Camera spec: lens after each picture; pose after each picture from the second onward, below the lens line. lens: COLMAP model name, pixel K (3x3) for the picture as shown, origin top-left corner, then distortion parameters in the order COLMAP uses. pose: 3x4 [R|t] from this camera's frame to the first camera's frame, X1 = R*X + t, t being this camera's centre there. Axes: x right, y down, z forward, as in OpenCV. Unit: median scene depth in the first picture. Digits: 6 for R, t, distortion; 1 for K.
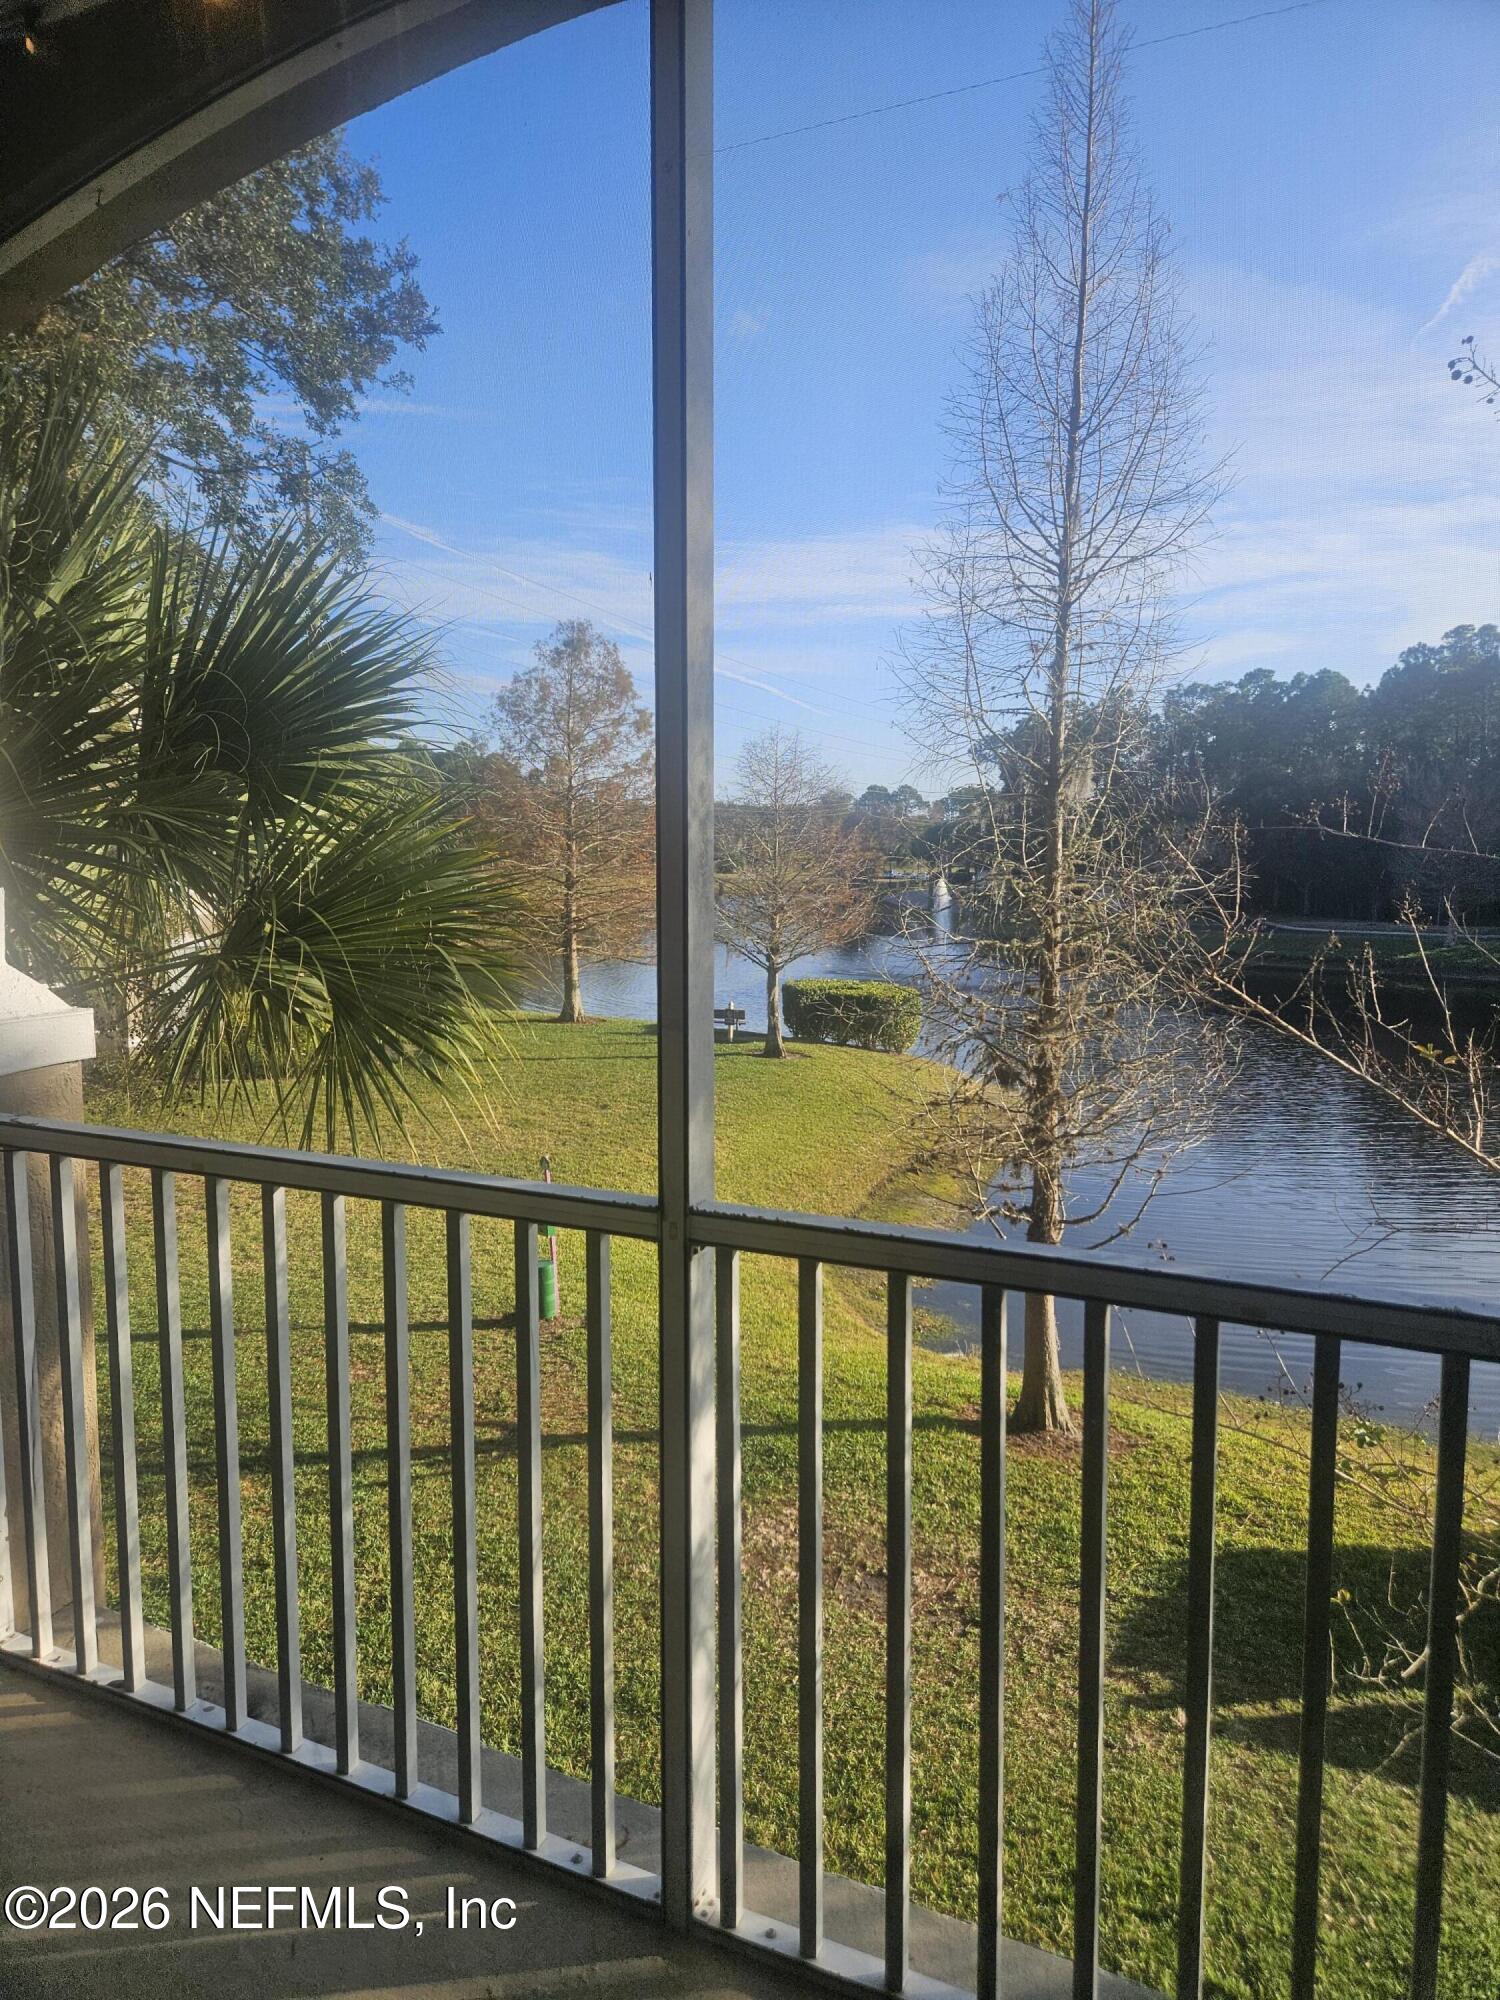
lens RADIAL K [[1334.5, 0, 740.6], [0, 1334.5, 994.3], [0, 0, 1]] dist [0.083957, -0.067864]
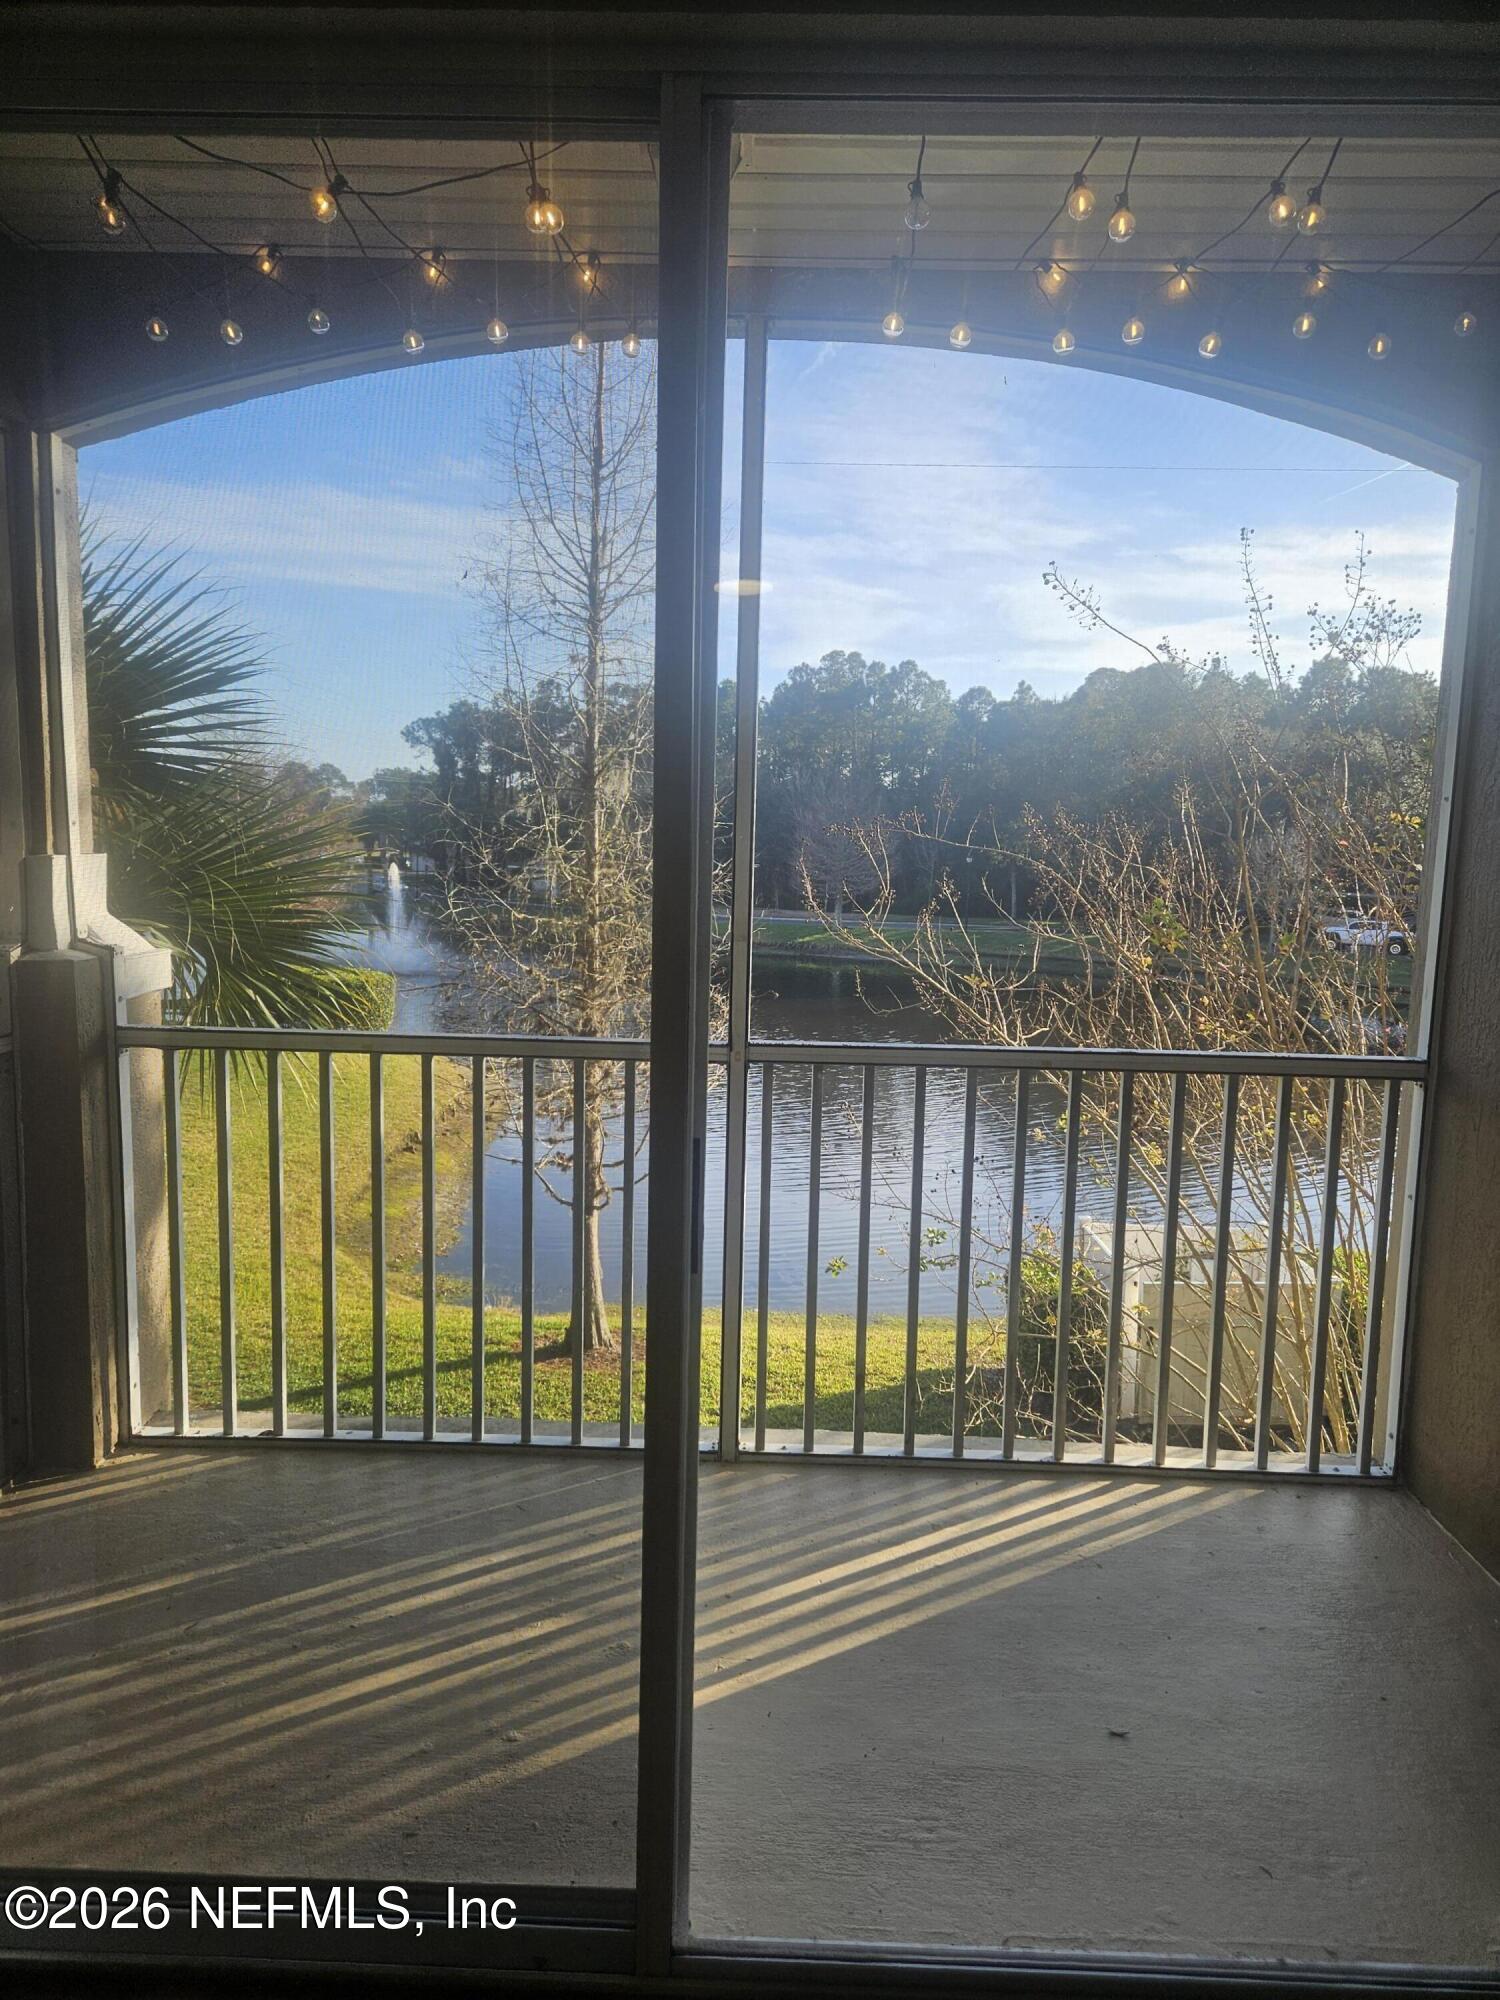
lens RADIAL K [[1334.5, 0, 764.8], [0, 1334.5, 1015.8], [0, 0, 1]] dist [0.083957, -0.067864]
pose [[0.906901, -0.033193, 0.420034, -0.116260], [0.022401, 0.999281, 0.030602, 0.010792], [-0.420748, -0.018344, 0.906992, -0.093061]]
